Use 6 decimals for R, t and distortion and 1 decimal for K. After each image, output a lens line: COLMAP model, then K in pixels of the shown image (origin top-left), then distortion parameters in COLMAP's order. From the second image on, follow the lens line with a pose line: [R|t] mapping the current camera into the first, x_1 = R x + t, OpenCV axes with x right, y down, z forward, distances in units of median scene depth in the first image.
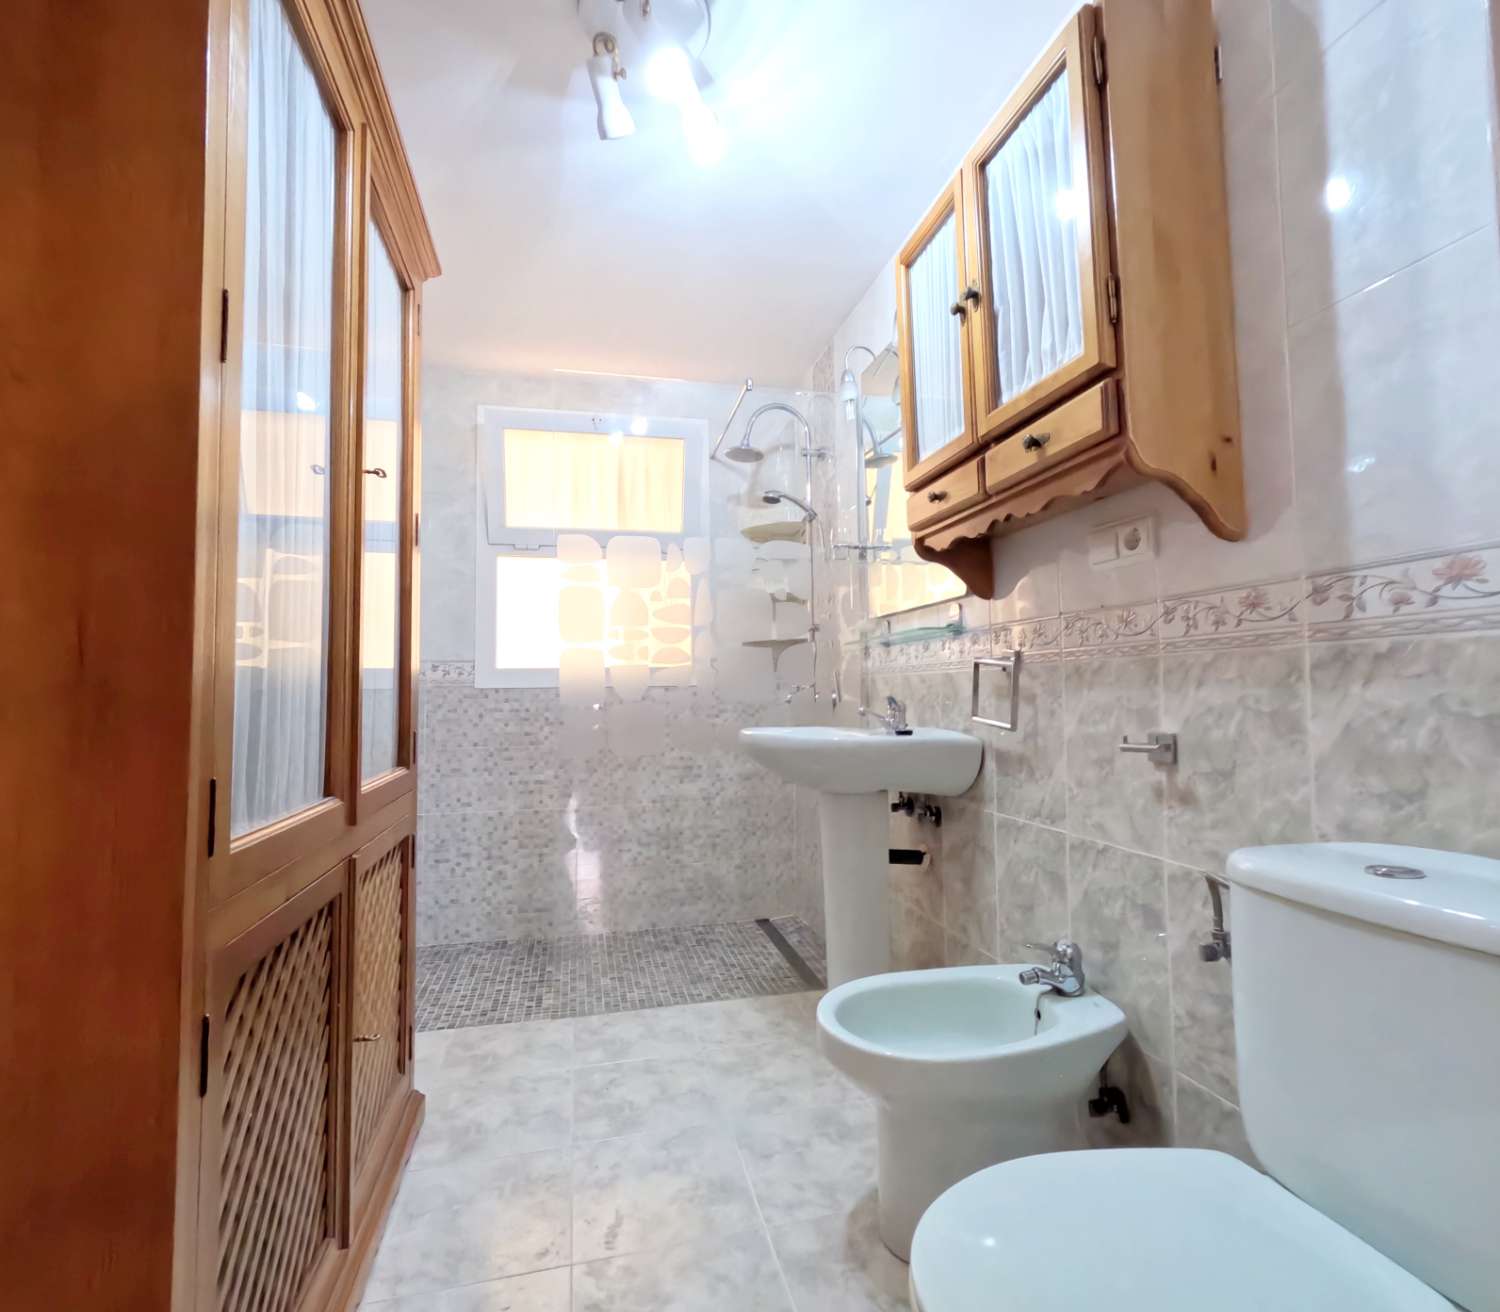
lens RADIAL K [[722.0, 0, 753.1], [0, 722.0, 658.7], [0, 0, 1]] dist [0.001014, 0.000185]
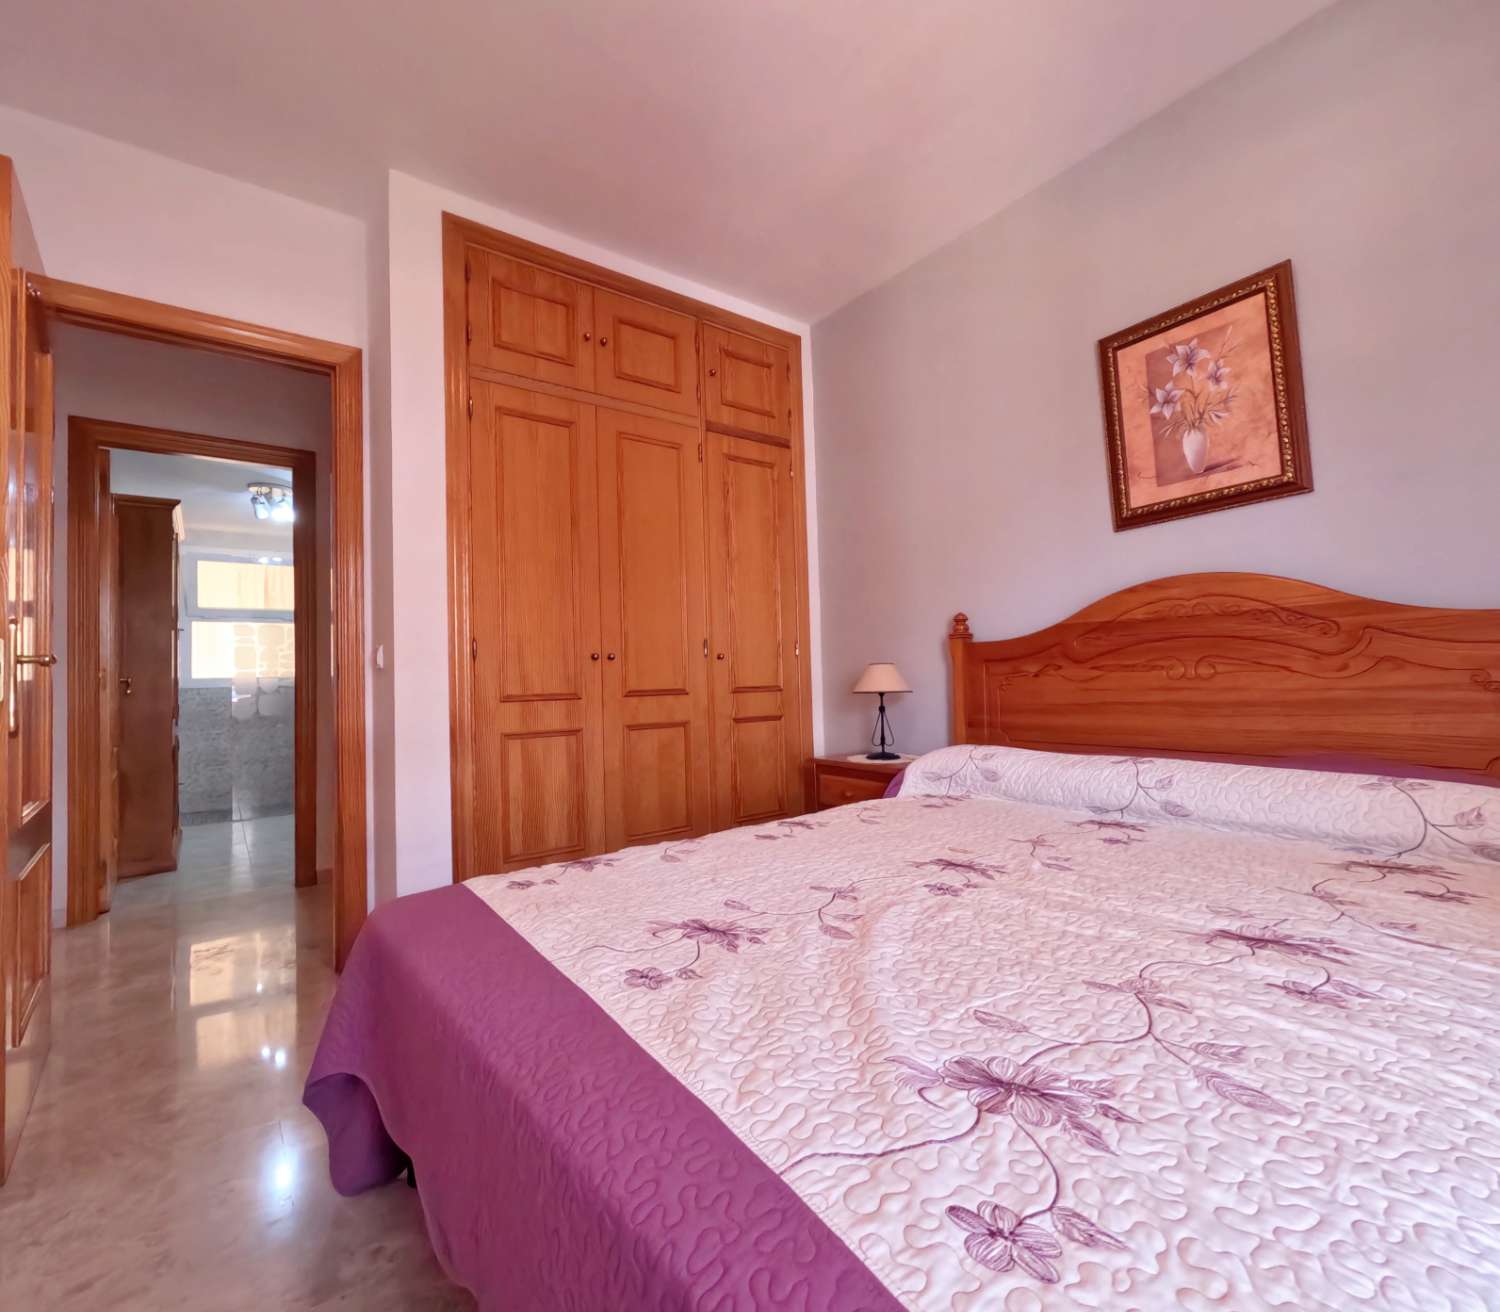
lens RADIAL K [[722.0, 0, 753.1], [0, 722.0, 658.7], [0, 0, 1]] dist [0.001014, 0.000185]
pose [[0.919450, 0.001225, 0.393206, 0.293684], [-0.003707, 0.999978, 0.005552, -0.059572], [-0.393190, -0.006563, 0.919434, -1.485820]]
